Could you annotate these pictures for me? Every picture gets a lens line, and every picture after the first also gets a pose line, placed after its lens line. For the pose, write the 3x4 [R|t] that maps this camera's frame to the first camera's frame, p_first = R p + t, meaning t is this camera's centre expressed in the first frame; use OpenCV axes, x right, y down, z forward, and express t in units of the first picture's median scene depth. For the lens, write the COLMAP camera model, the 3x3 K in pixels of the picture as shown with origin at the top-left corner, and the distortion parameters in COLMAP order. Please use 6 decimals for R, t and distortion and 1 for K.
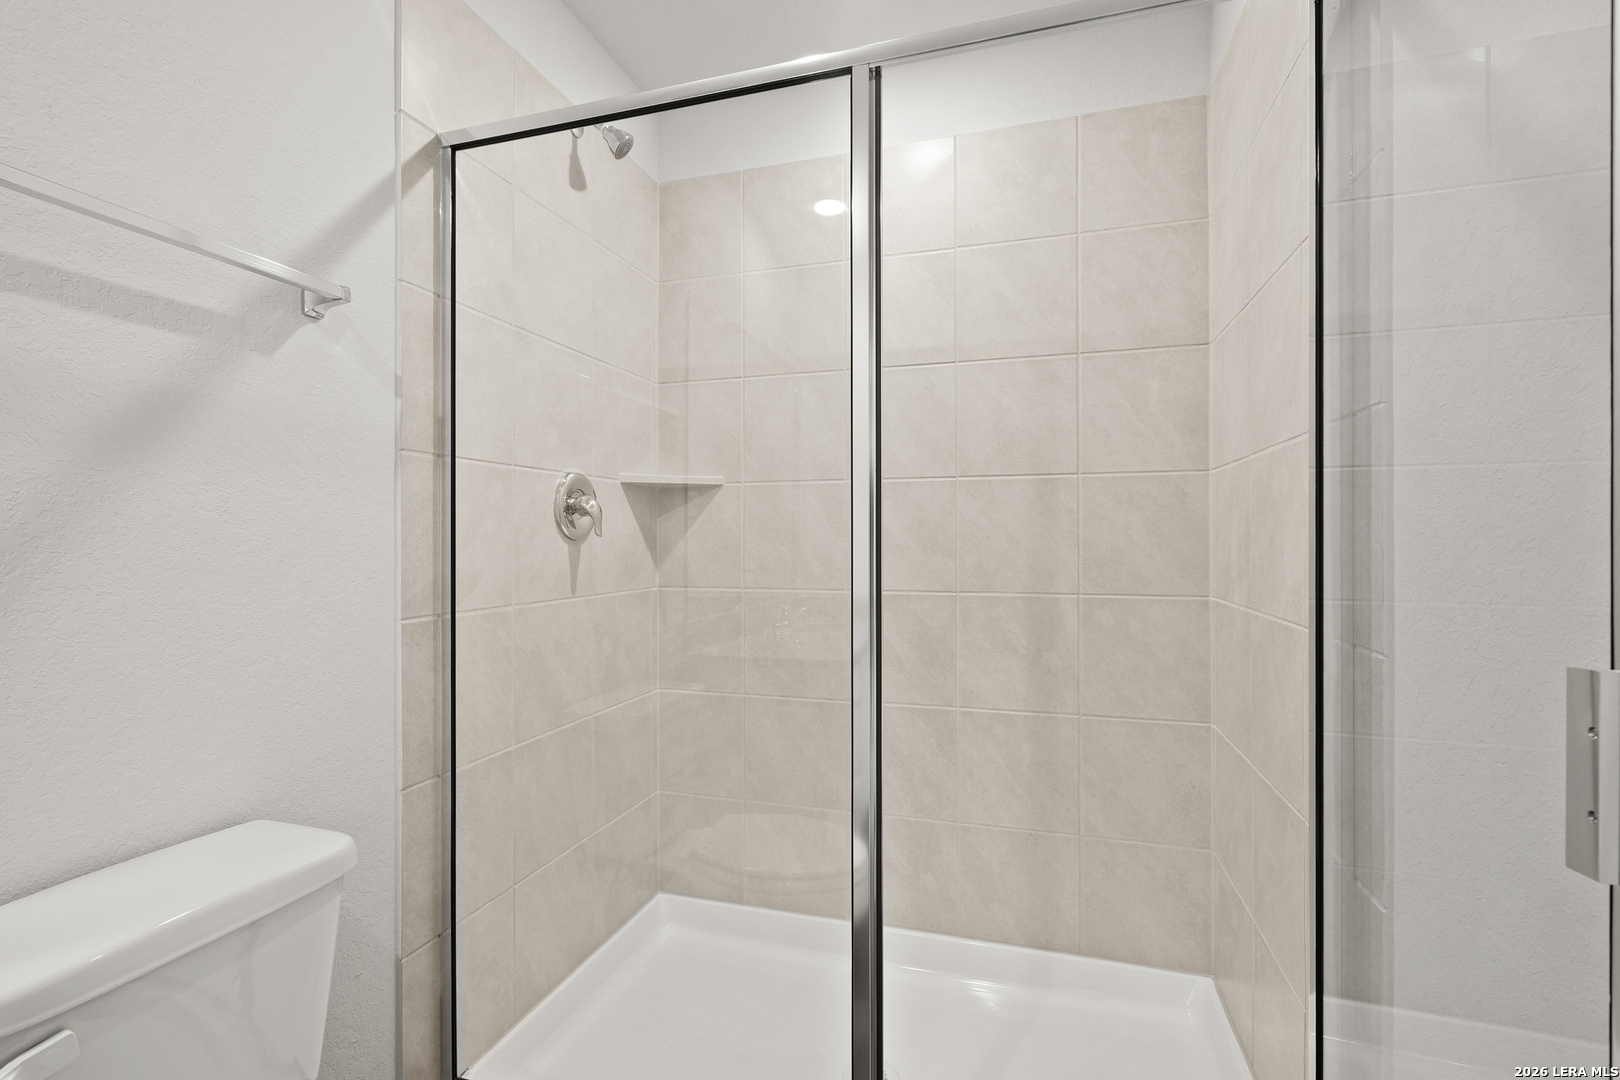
lens RADIAL K [[747.5, 0, 811.4], [0, 747.5, 545.9], [0, 0, 1]] dist [-0.006850, 0.000241]
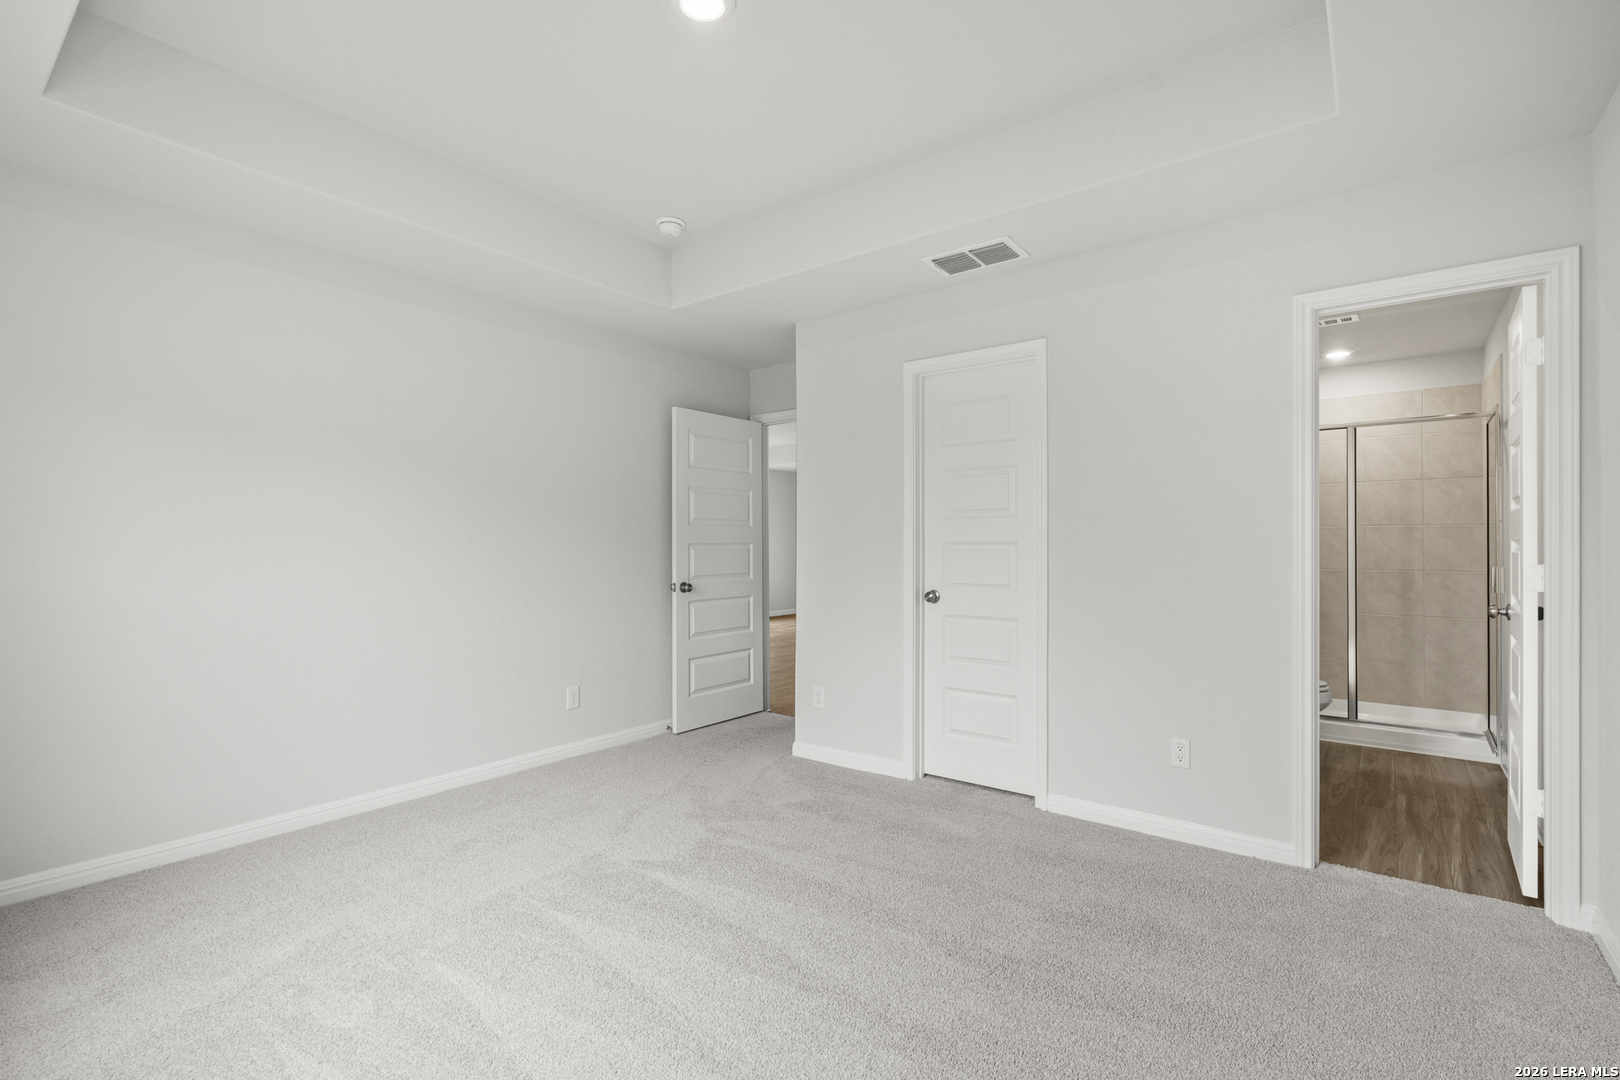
lens RADIAL K [[749.5, 0, 810.0], [0, 749.5, 540.0], [0, 0, 1]] dist [0.001610, 0.000431]
pose [[0.935259, 0.000192, -0.353965, -0.724422], [-0.004828, 0.999914, -0.012214, -0.000597], [0.353932, 0.013132, 0.935179, -2.227385]]
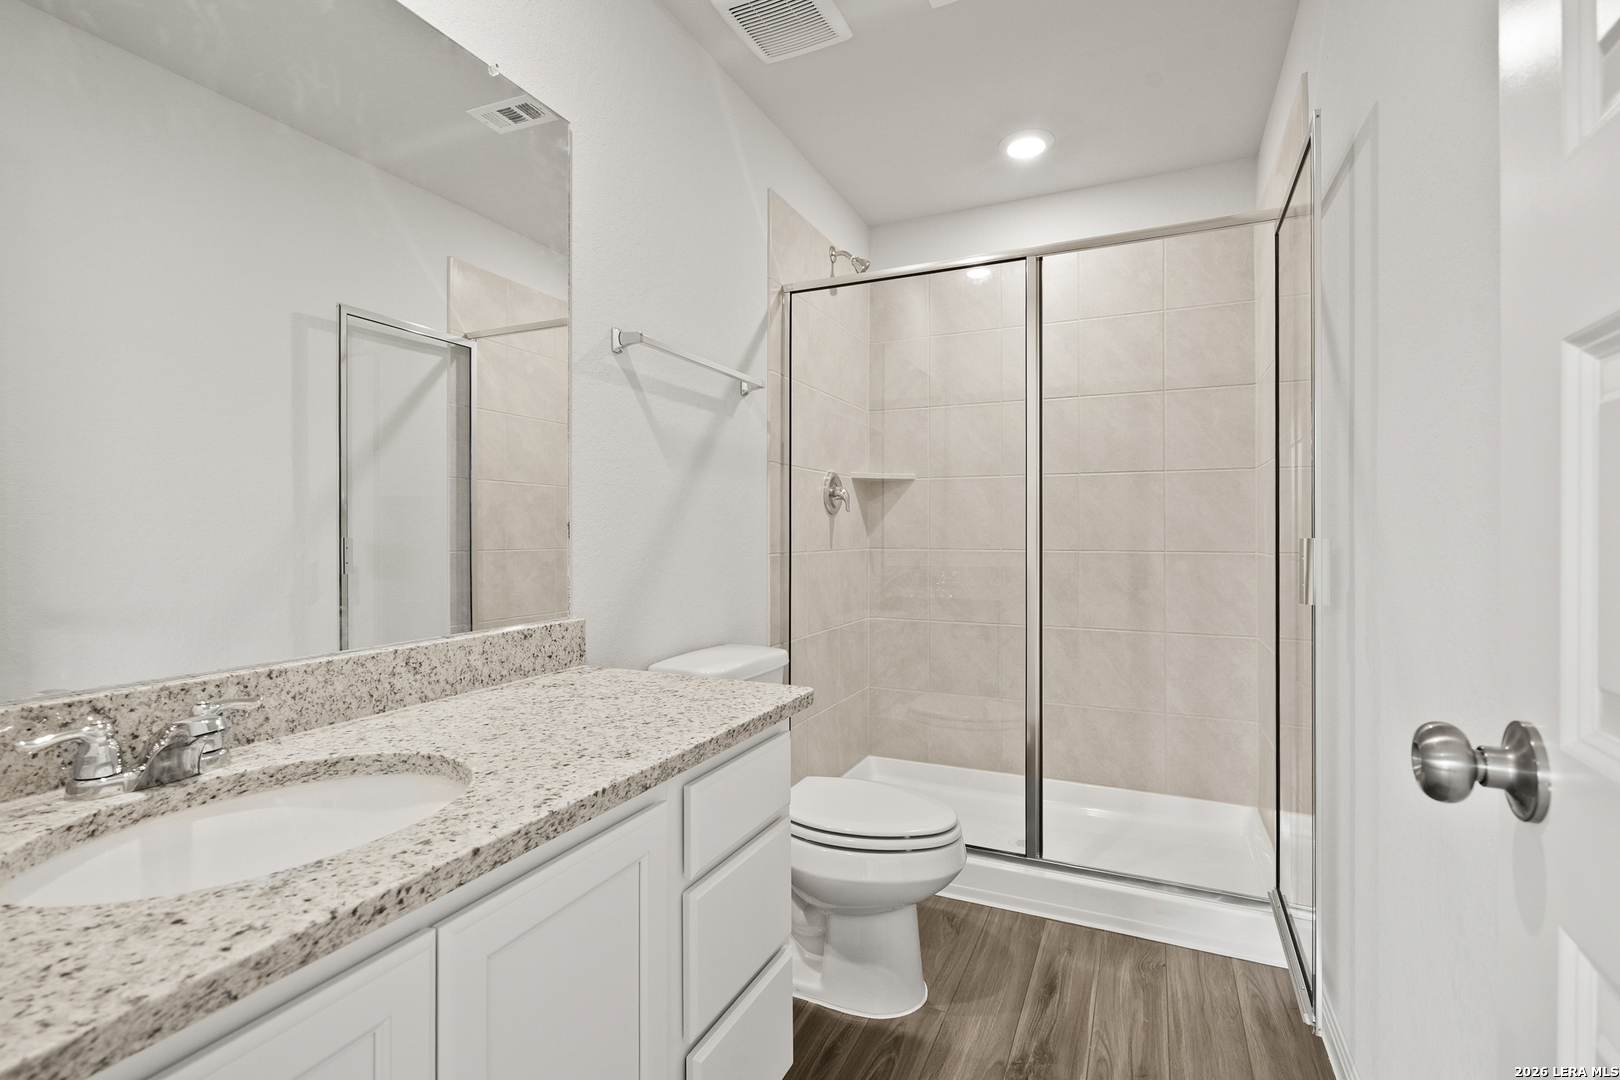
lens RADIAL K [[739.7, 0, 817.9], [0, 739.7, 526.9], [0, 0, 1]] dist [0.003856, 0.000919]
pose [[0.991537, 0.003759, -0.129770, -0.136624], [-0.005760, 0.999870, -0.015047, 0.041711], [0.129697, 0.015667, 0.991430, -0.555224]]
